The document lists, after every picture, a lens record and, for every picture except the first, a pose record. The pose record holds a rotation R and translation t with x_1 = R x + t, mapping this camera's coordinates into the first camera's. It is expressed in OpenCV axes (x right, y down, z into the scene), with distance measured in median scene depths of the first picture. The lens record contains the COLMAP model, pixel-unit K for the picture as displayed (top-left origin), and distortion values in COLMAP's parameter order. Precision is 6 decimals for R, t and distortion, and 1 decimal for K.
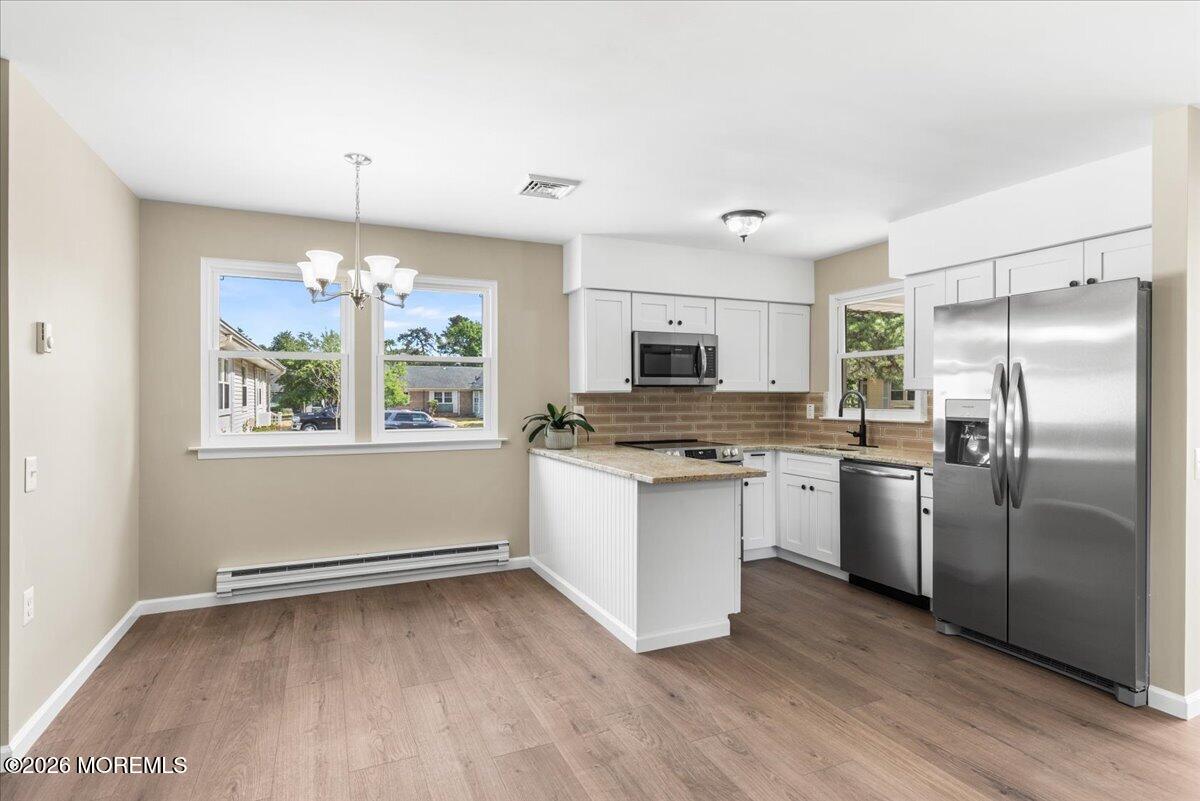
lens RADIAL K [[607.9, 0, 601.2], [0, 607.9, 395.1], [0, 0, 1]] dist [-0.001367, -0.001722]
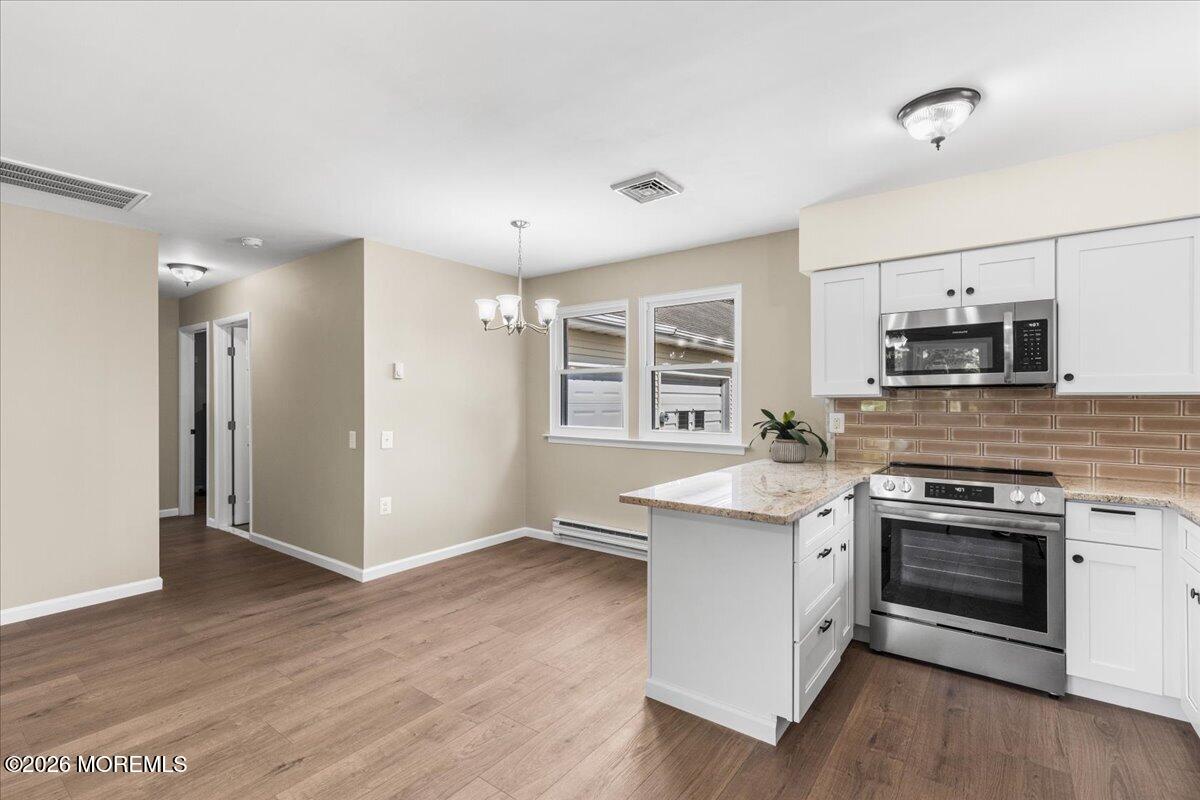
lens RADIAL K [[542.0, 0, 600.0], [0, 542.0, 400.0], [0, 0, 1]] dist [0.009142, -0.000925]
pose [[0.479103, 0.000000, -0.877759, 0.487610], [-0.000578, 1.000000, -0.000316, 0.000011], [0.877759, 0.000659, 0.479103, 0.388381]]
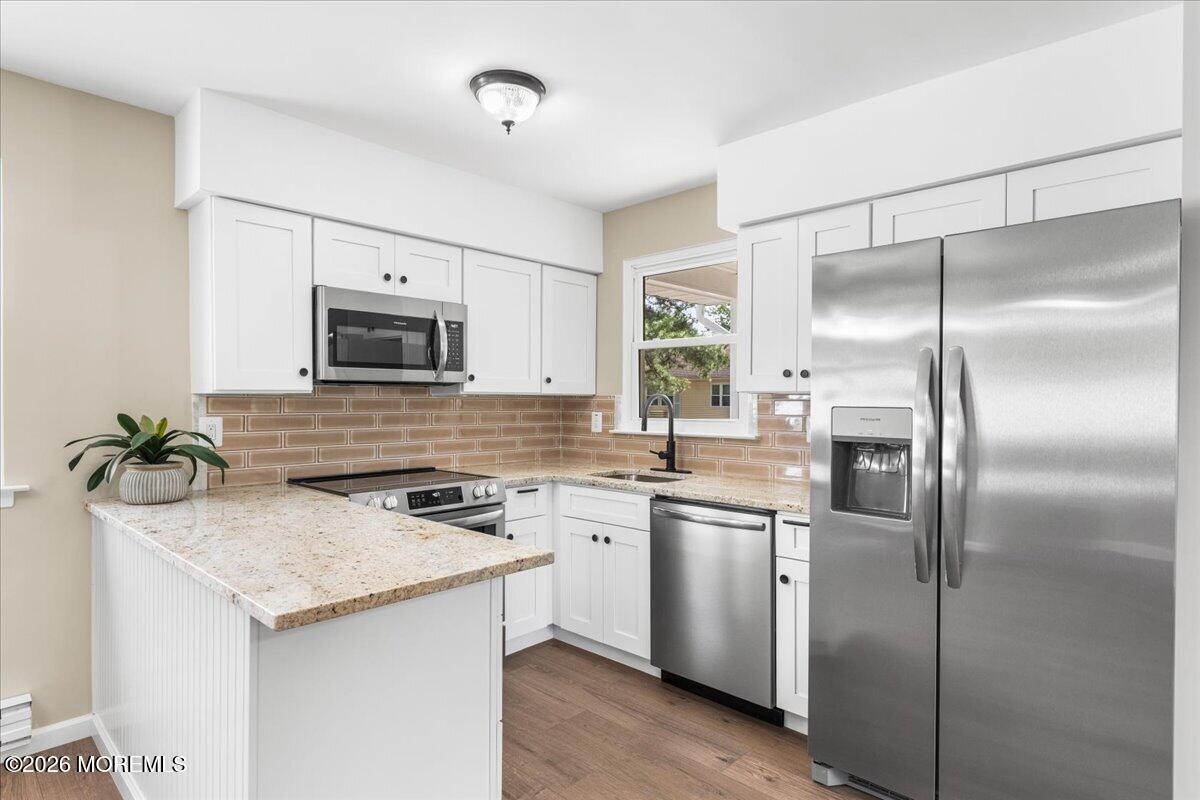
lens RADIAL K [[631.9, 0, 603.2], [0, 631.9, 403.0], [0, 0, 1]] dist [0.000447, -0.000431]
pose [[0.925844, 0.001803, 0.377902, 0.080785], [-0.003908, 0.999981, 0.004805, 0.000732], [-0.377886, -0.005925, 0.925833, 0.360753]]
